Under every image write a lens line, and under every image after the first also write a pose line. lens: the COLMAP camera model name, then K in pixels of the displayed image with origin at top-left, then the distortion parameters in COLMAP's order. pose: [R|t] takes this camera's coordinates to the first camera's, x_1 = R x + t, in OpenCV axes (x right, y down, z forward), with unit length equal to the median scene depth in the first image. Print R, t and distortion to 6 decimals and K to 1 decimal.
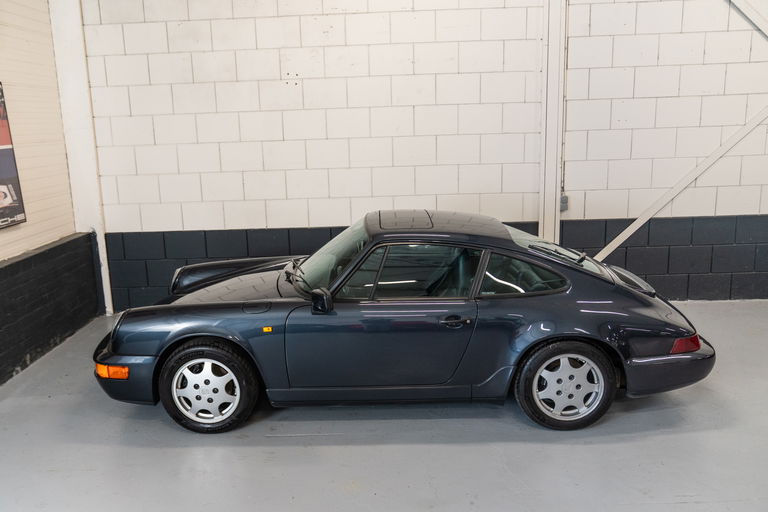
lens RADIAL K [[619.7, 0, 359.1], [0, 619.7, 241.5], [0, 0, 1]] dist [-0.036349, 0.010926]
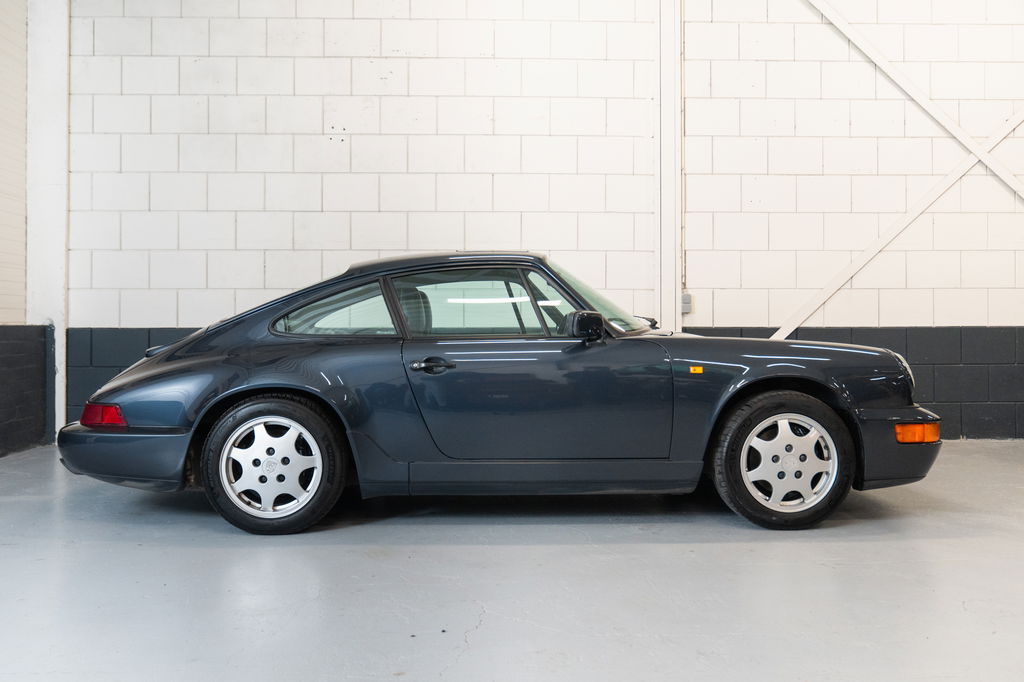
lens RADIAL K [[826.2, 0, 482.3], [0, 826.2, 321.5], [0, 0, 1]] dist [-0.036349, 0.010926]
pose [[0.997328, 0.032048, 0.065643, 0.012875], [-0.018146, 0.979148, -0.202338, 0.176390], [-0.070758, 0.200606, 0.977113, 0.022095]]
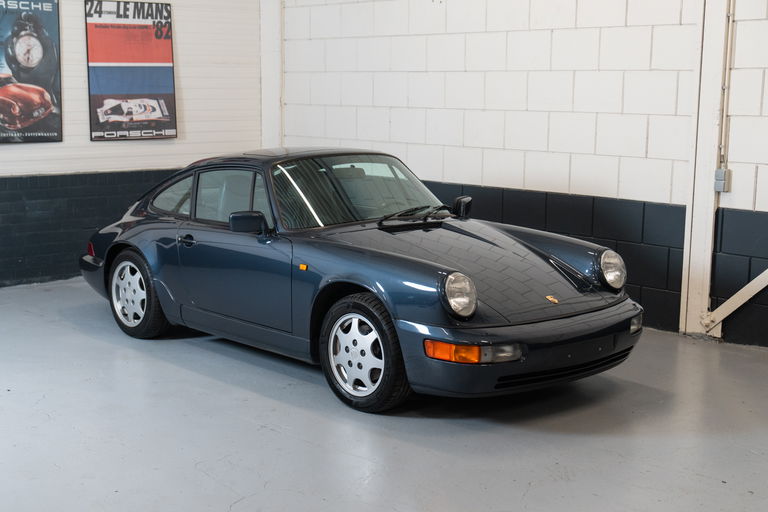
lens RADIAL K [[1119.3, 0, 362.7], [0, 1119.3, 287.0], [0, 0, 1]] dist [-0.012920, 0.000000]
pose [[0.681362, 0.166016, -0.712871, 0.949811], [-0.165682, 0.983641, 0.070714, 0.027107], [0.712949, 0.069928, 0.697721, -0.074482]]
